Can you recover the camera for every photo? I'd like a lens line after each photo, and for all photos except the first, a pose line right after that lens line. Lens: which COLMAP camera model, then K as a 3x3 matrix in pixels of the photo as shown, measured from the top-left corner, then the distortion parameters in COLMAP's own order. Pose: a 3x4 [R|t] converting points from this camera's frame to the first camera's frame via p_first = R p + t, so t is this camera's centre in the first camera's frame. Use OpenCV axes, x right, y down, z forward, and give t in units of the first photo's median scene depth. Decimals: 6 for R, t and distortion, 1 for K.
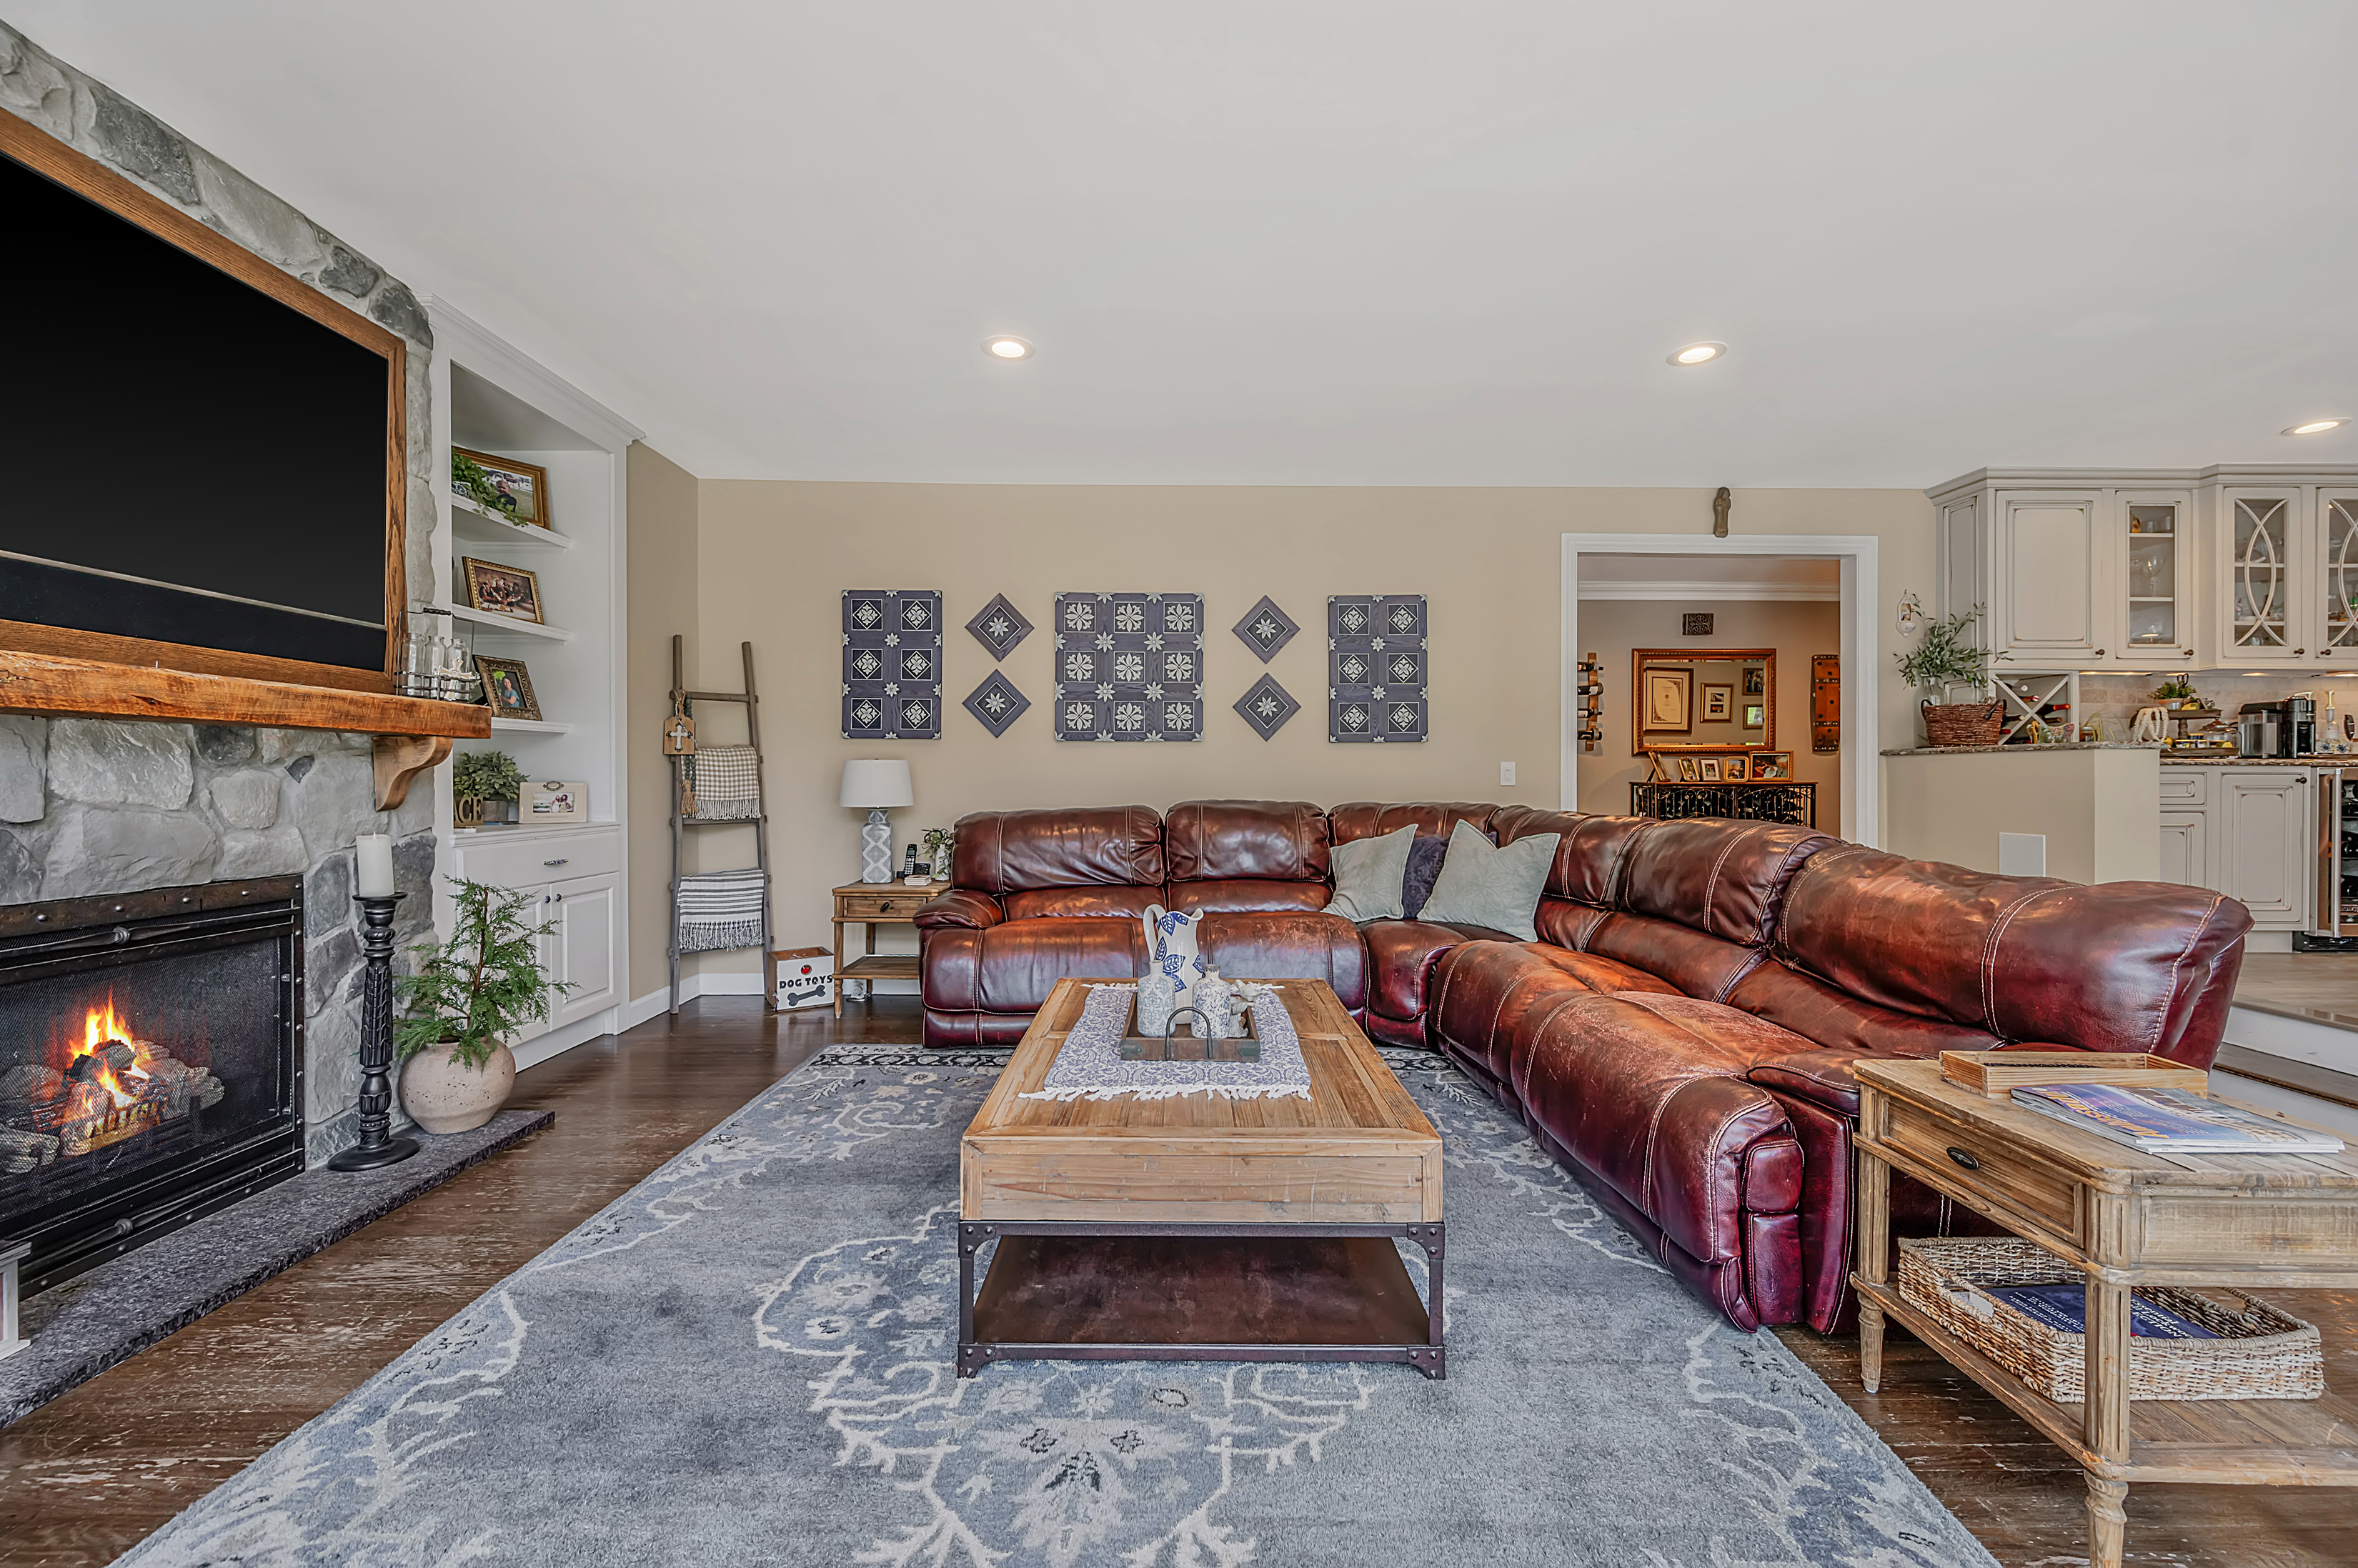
lens RADIAL K [[916.1, 0, 1182.6], [0, 916.1, 782.6], [0, 0, 1]] dist [-0.000242, -0.000129]
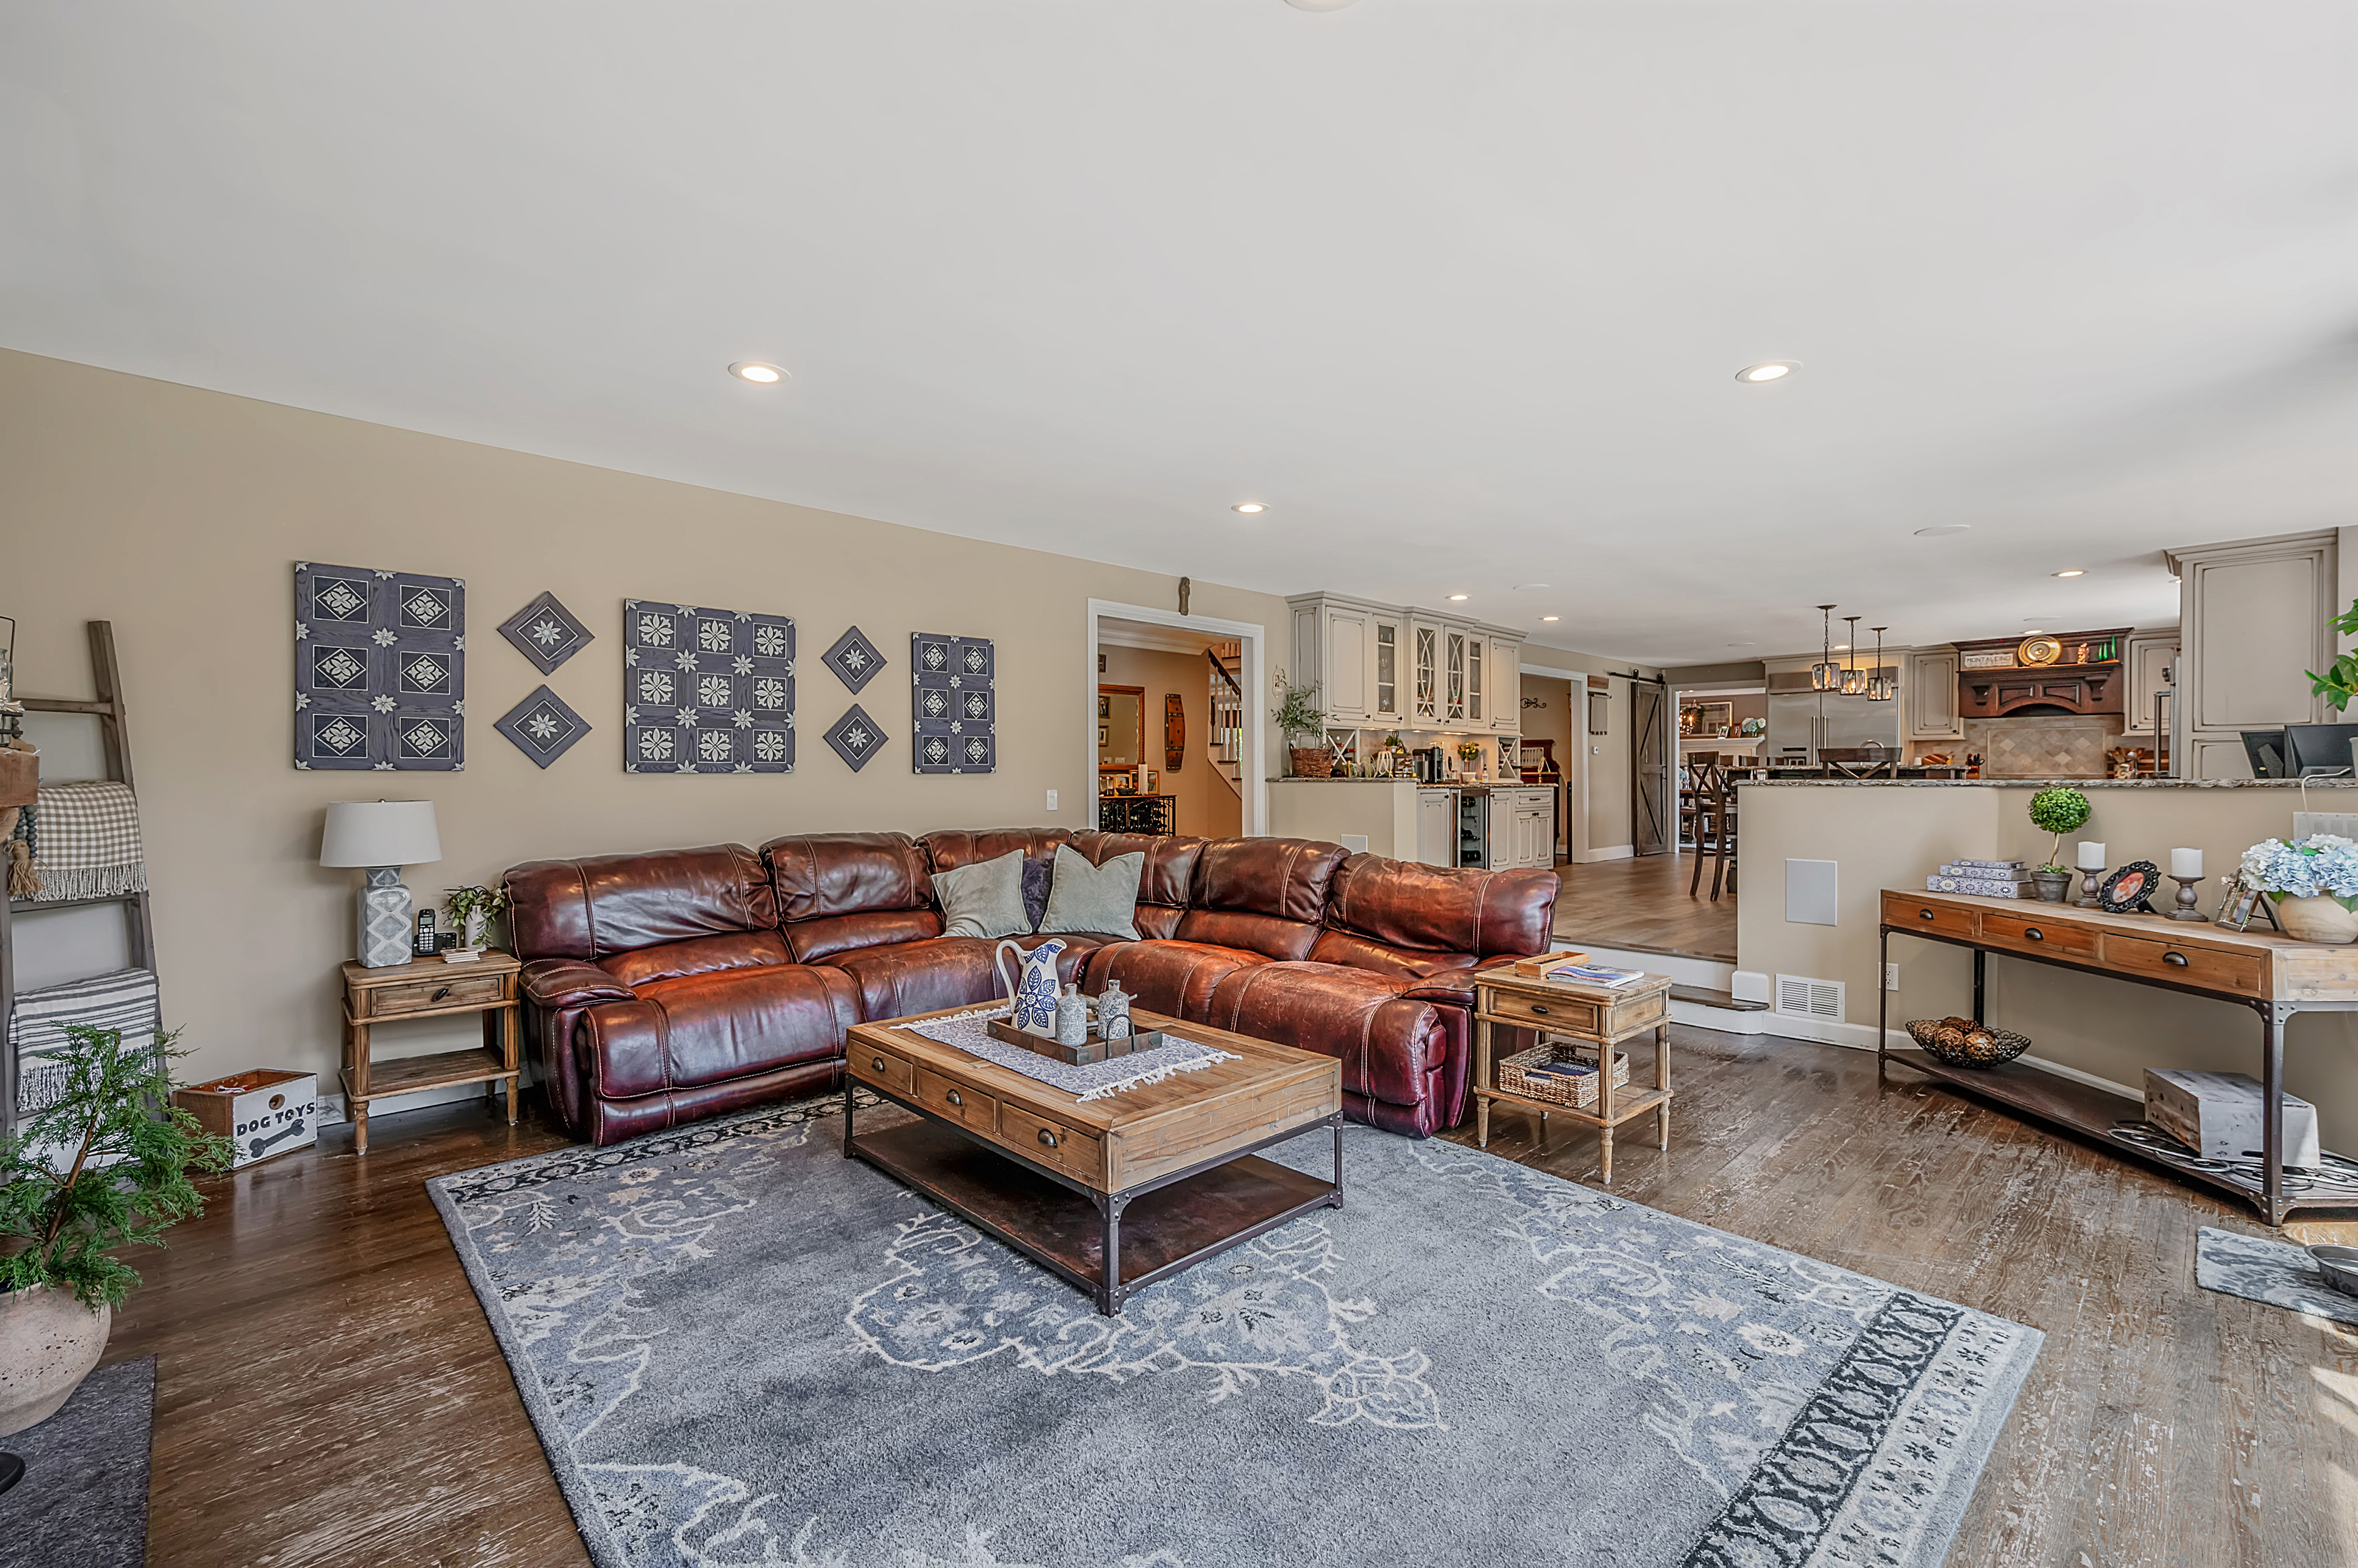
lens RADIAL K [[995.6, 0, 1178.5], [0, 995.6, 781.4], [0, 0, 1]] dist [0.002128, 0.000013]
pose [[0.732301, -0.007102, 0.680944, -0.461801], [0.006181, 0.999974, 0.003783, -0.044186], [-0.680953, 0.001439, 0.732326, -0.037106]]
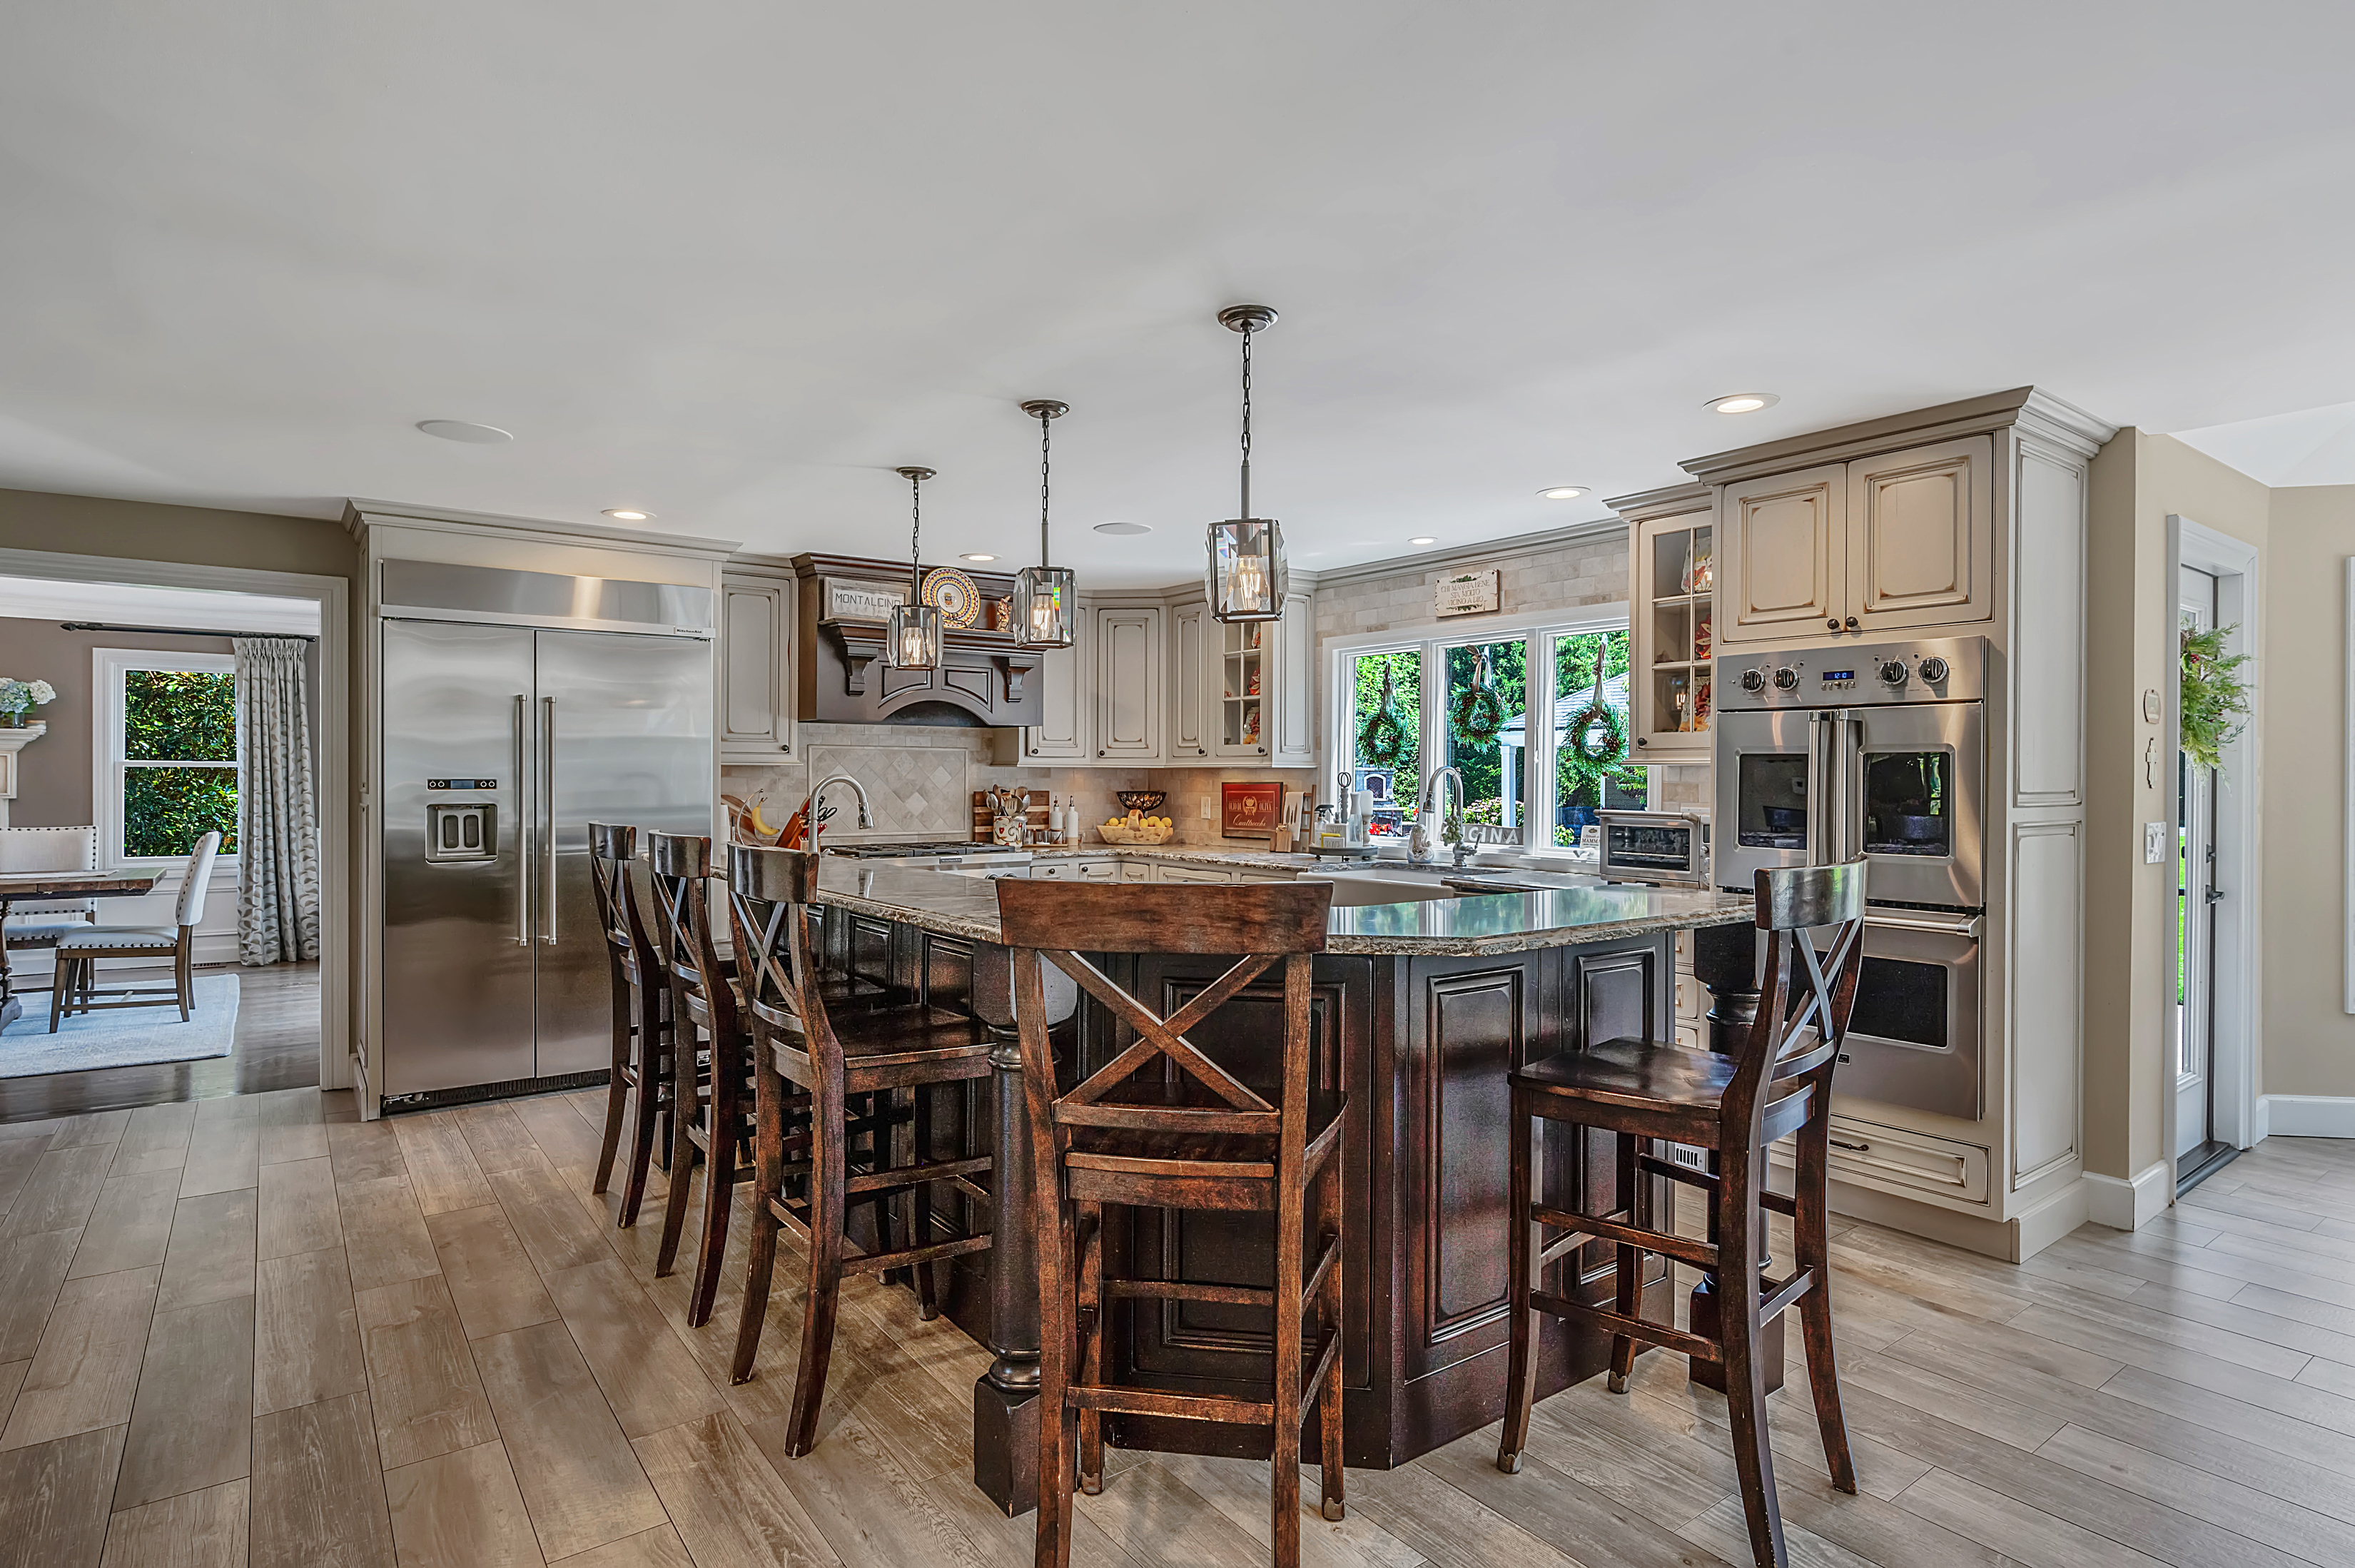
lens RADIAL K [[1210.8, 0, 1181.0], [0, 1210.8, 786.7], [0, 0, 1]] dist [0.000773, 0.001059]
pose [[-0.585058, -0.011047, 0.810917, 0.926781], [-0.000764, 0.999914, 0.013070, -0.106272], [-0.810991, 0.007027, -0.585016, 0.722897]]
